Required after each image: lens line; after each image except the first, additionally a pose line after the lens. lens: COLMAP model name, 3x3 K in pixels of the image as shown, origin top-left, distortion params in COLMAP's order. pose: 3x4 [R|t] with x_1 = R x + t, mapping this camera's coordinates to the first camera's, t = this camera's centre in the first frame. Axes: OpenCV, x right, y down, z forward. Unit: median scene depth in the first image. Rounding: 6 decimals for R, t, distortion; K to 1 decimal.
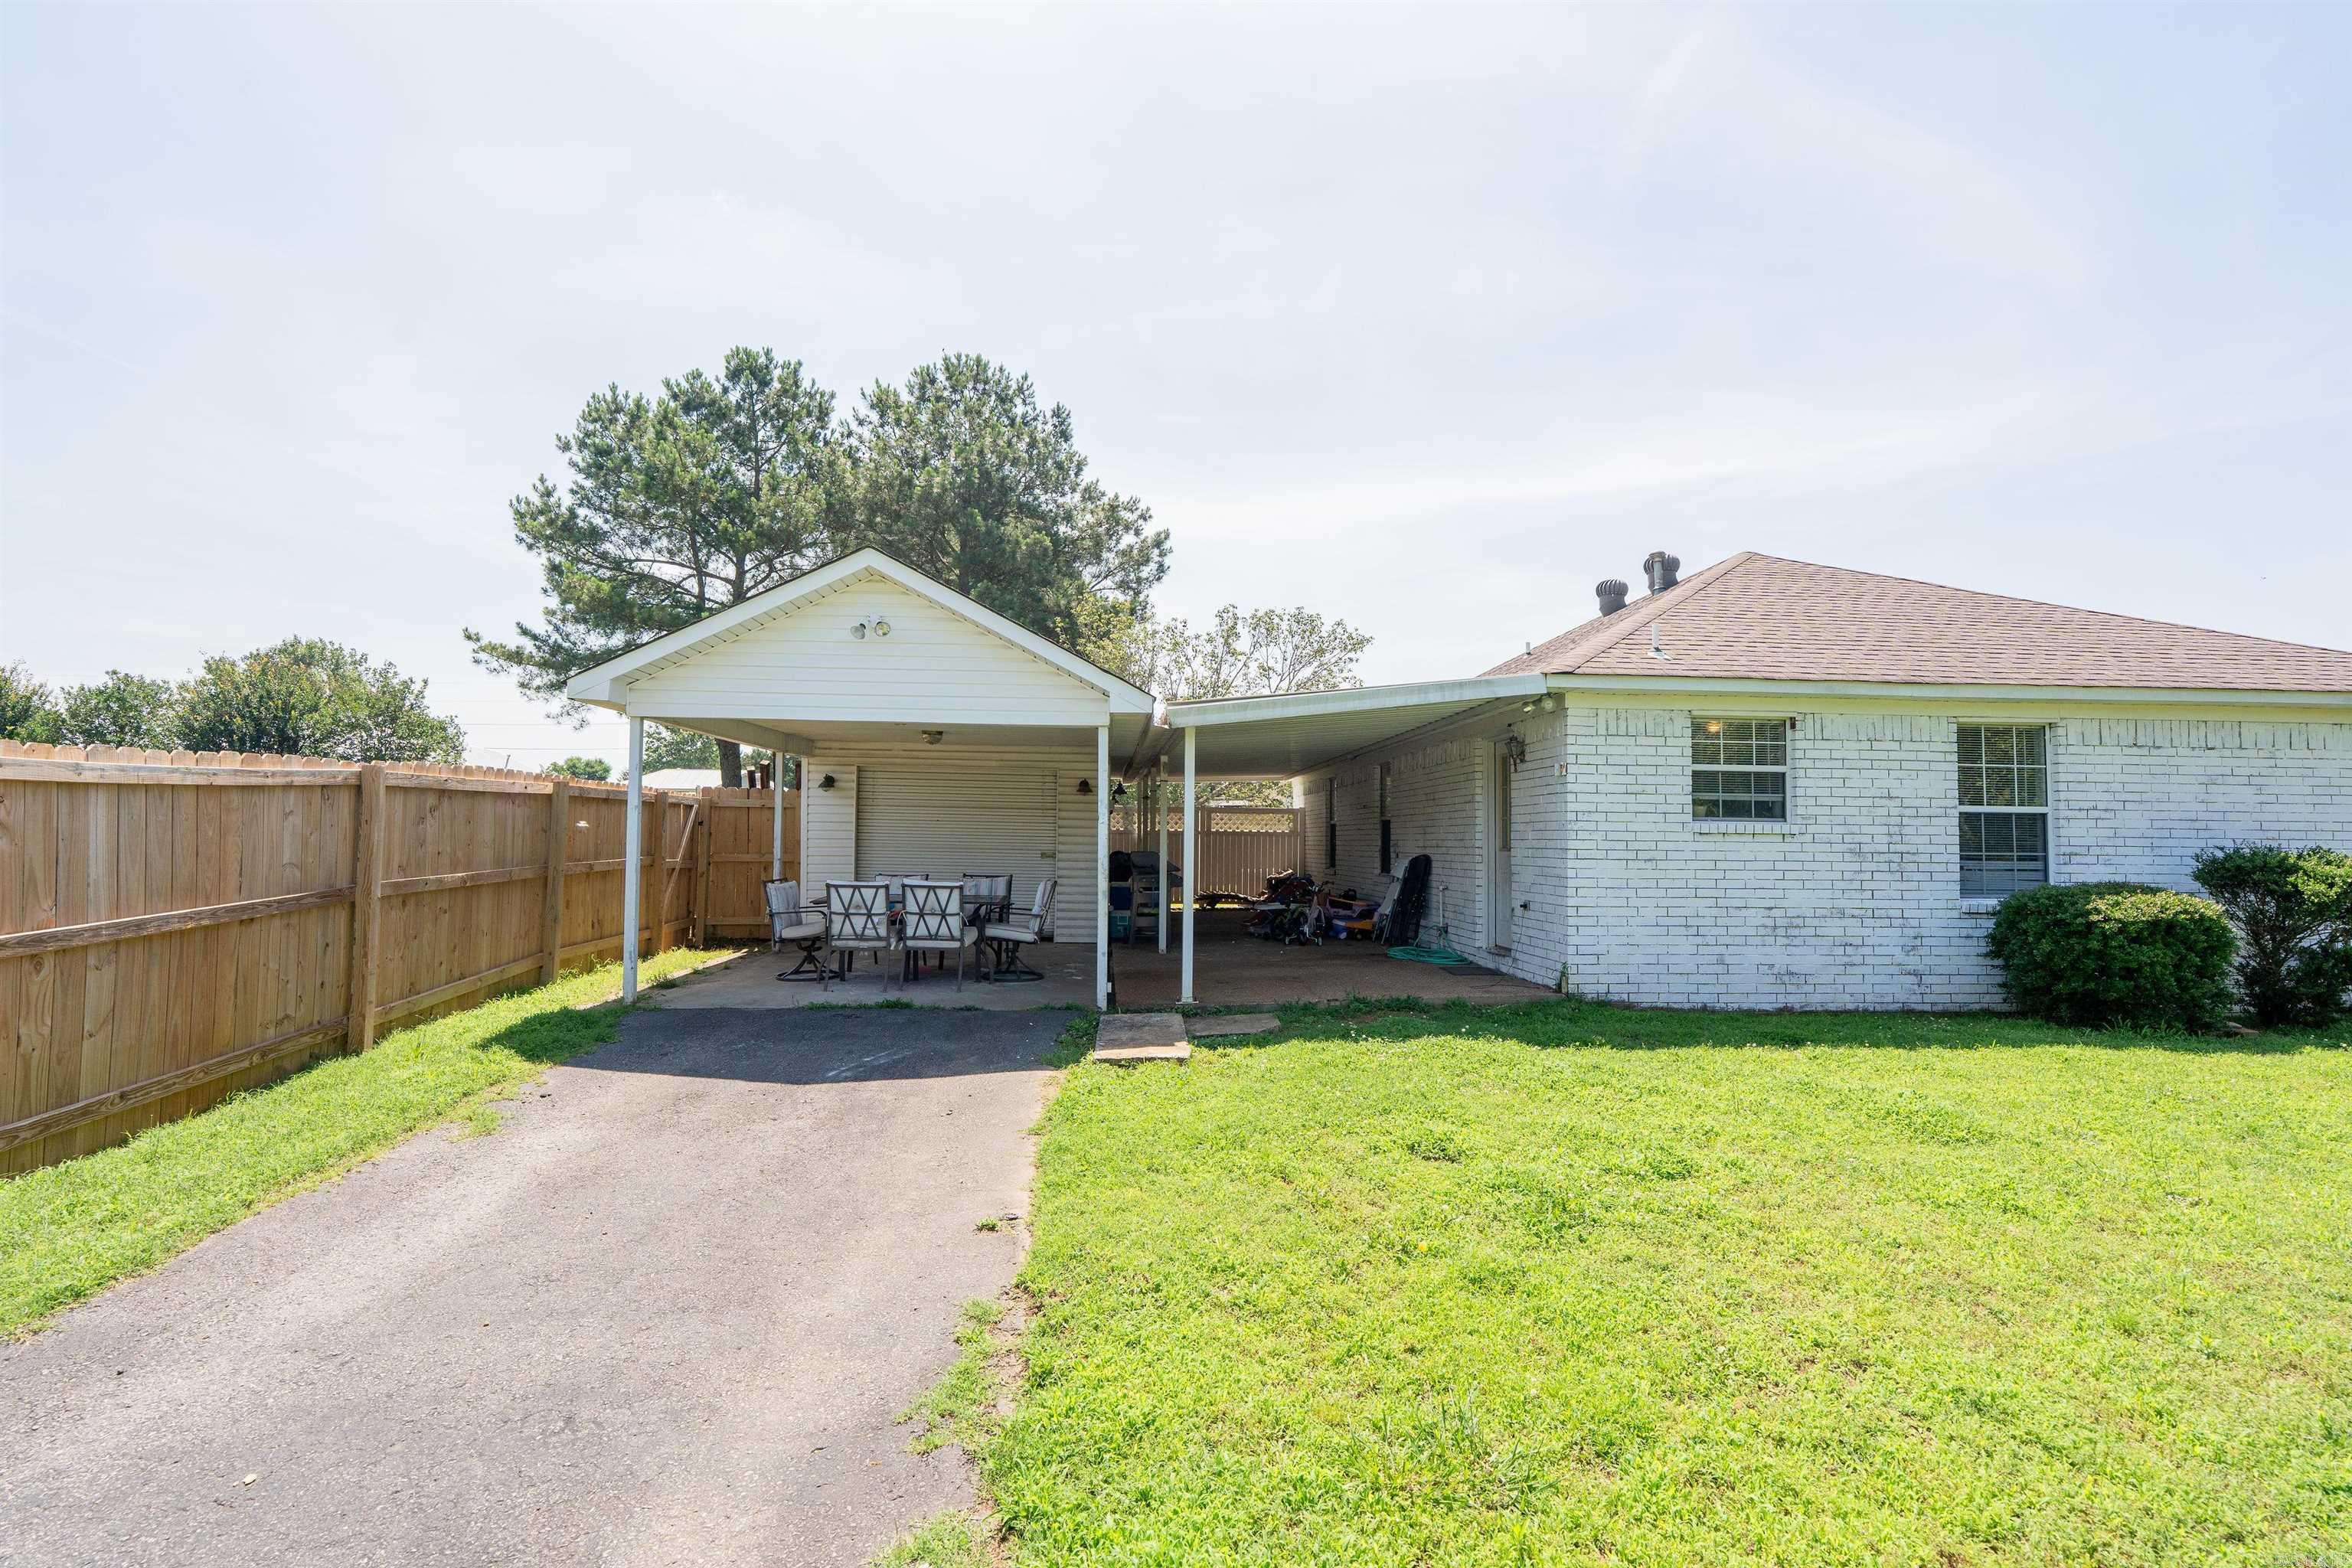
lens RADIAL K [[1057.7, 0, 1176.0], [0, 1057.7, 784.0], [0, 0, 1]] dist [-0.000086, -0.000076]
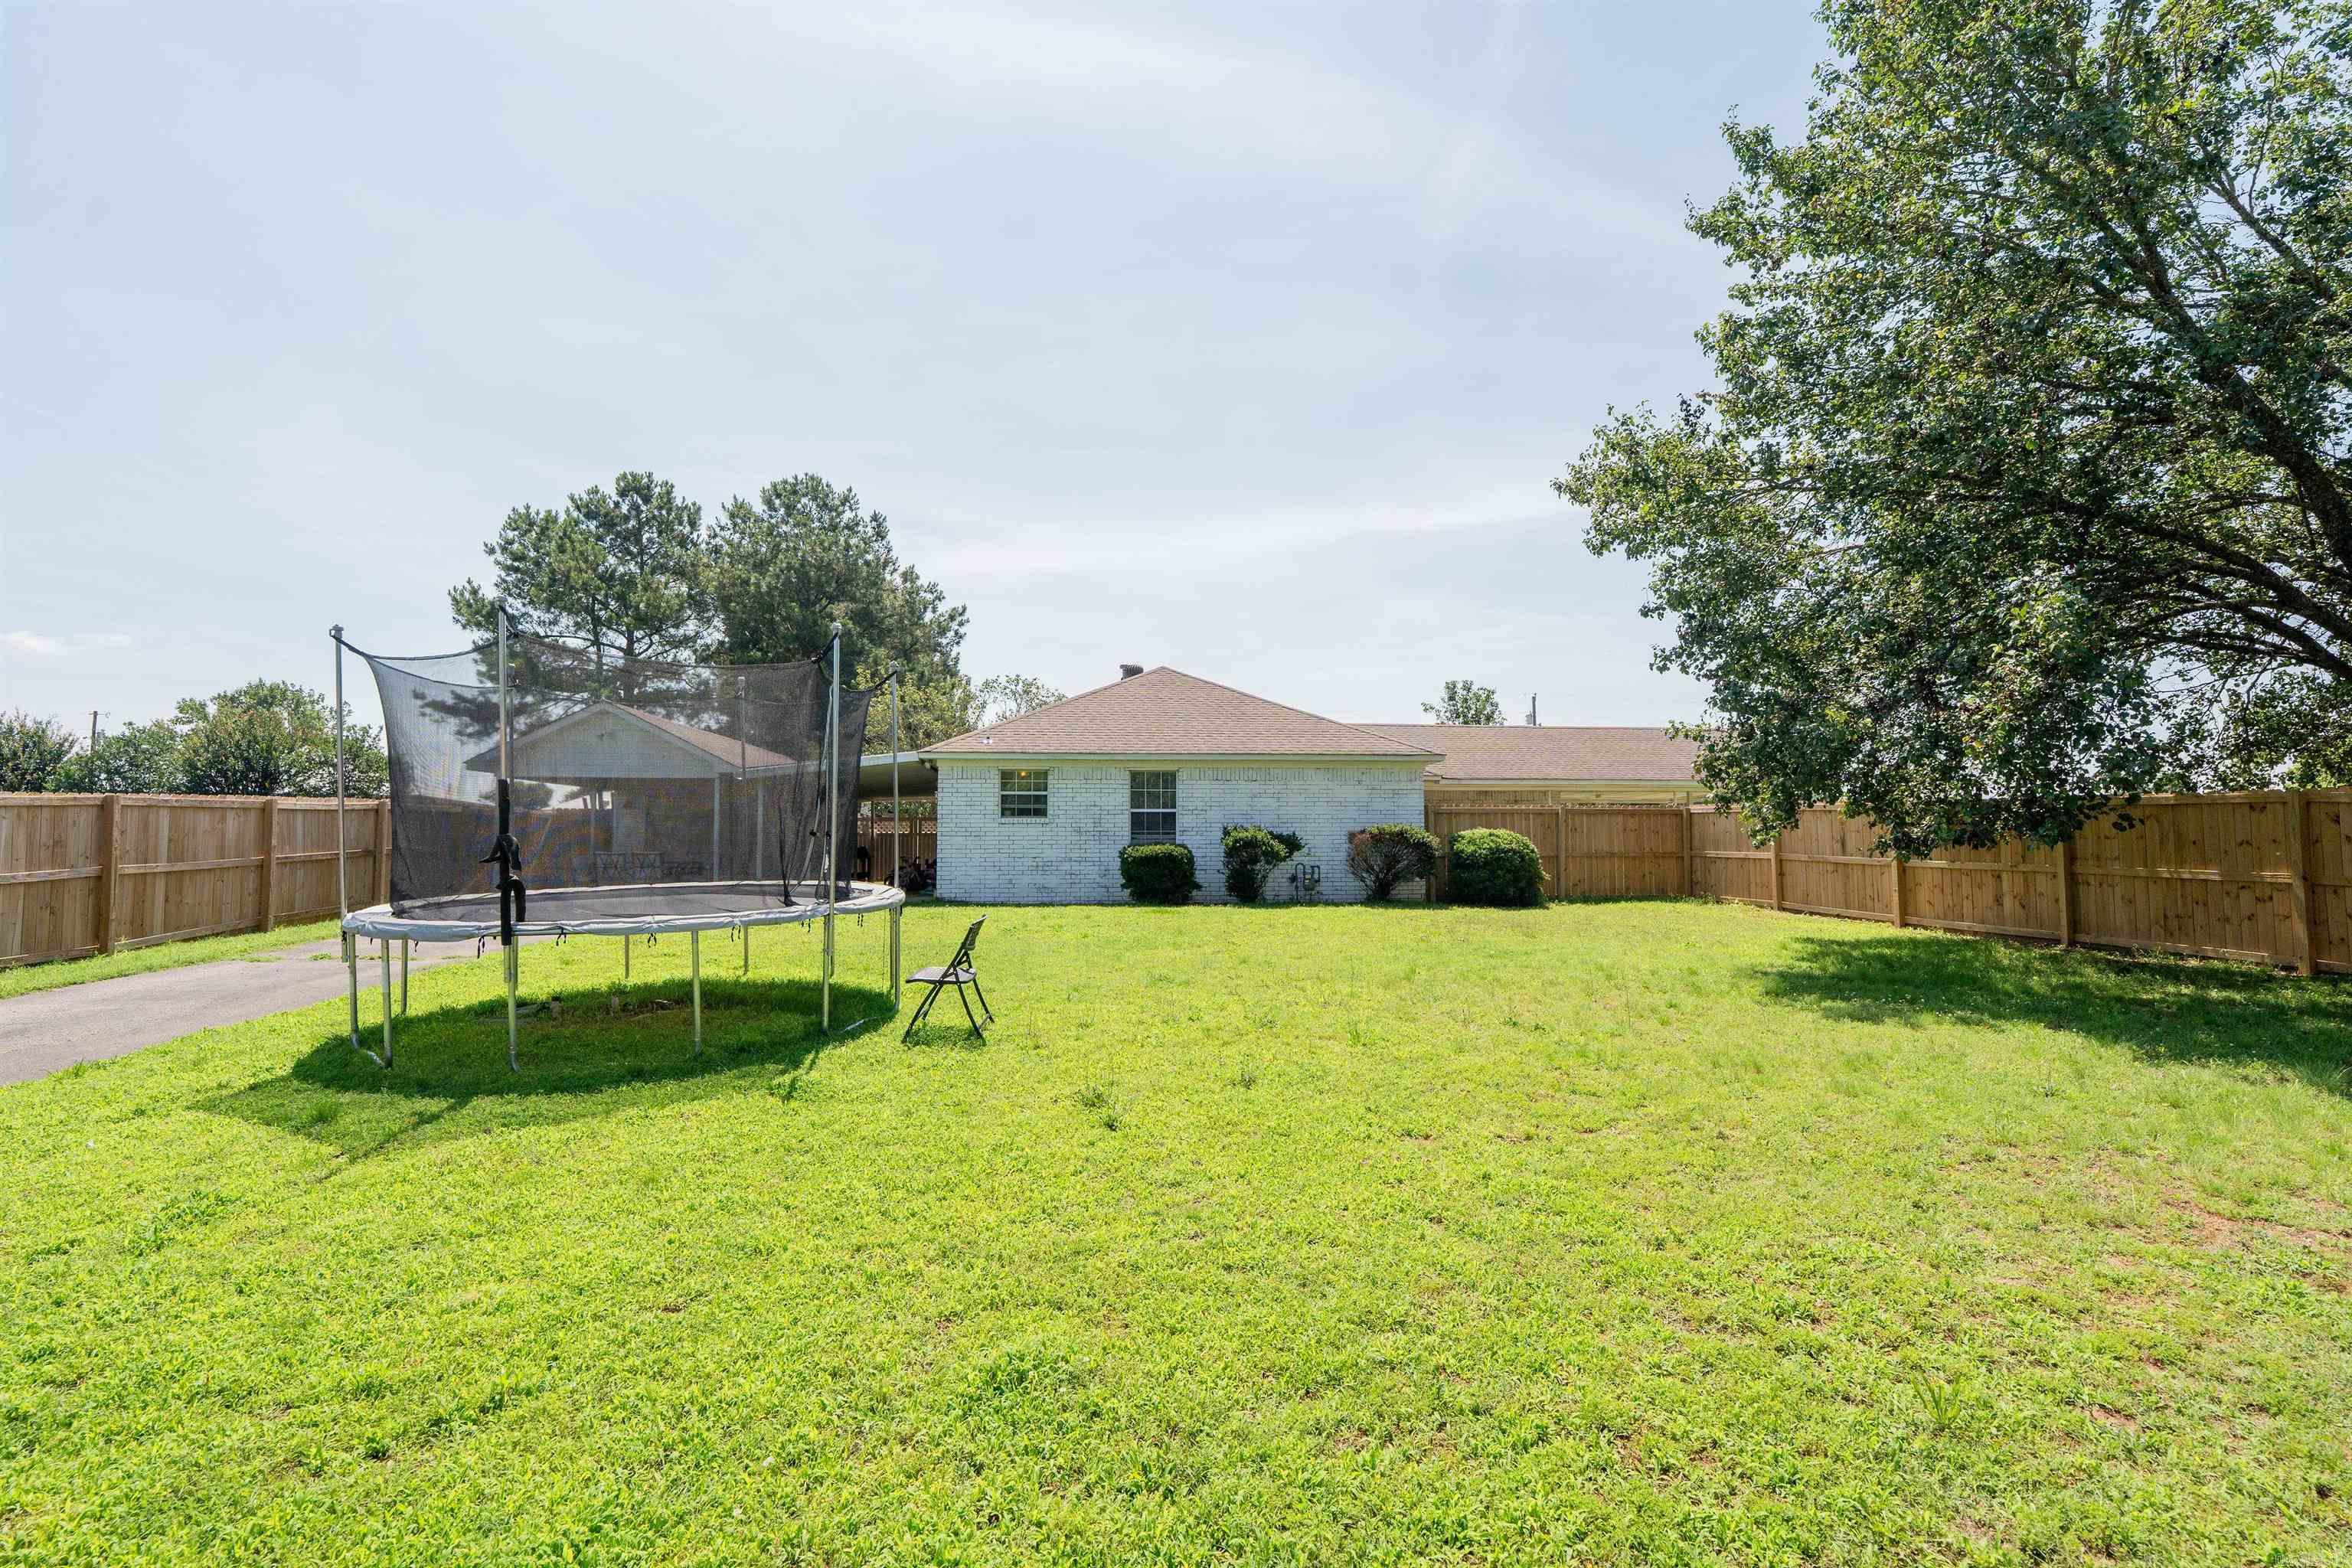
lens RADIAL K [[1057.7, 0, 1176.0], [0, 1057.7, 784.0], [0, 0, 1]] dist [-0.000086, -0.000076]
pose [[0.999321, -0.012867, 0.034512, 0.216626], [0.013302, 0.999834, -0.012413, -0.000714], [-0.034347, 0.012864, 0.999327, -0.327823]]
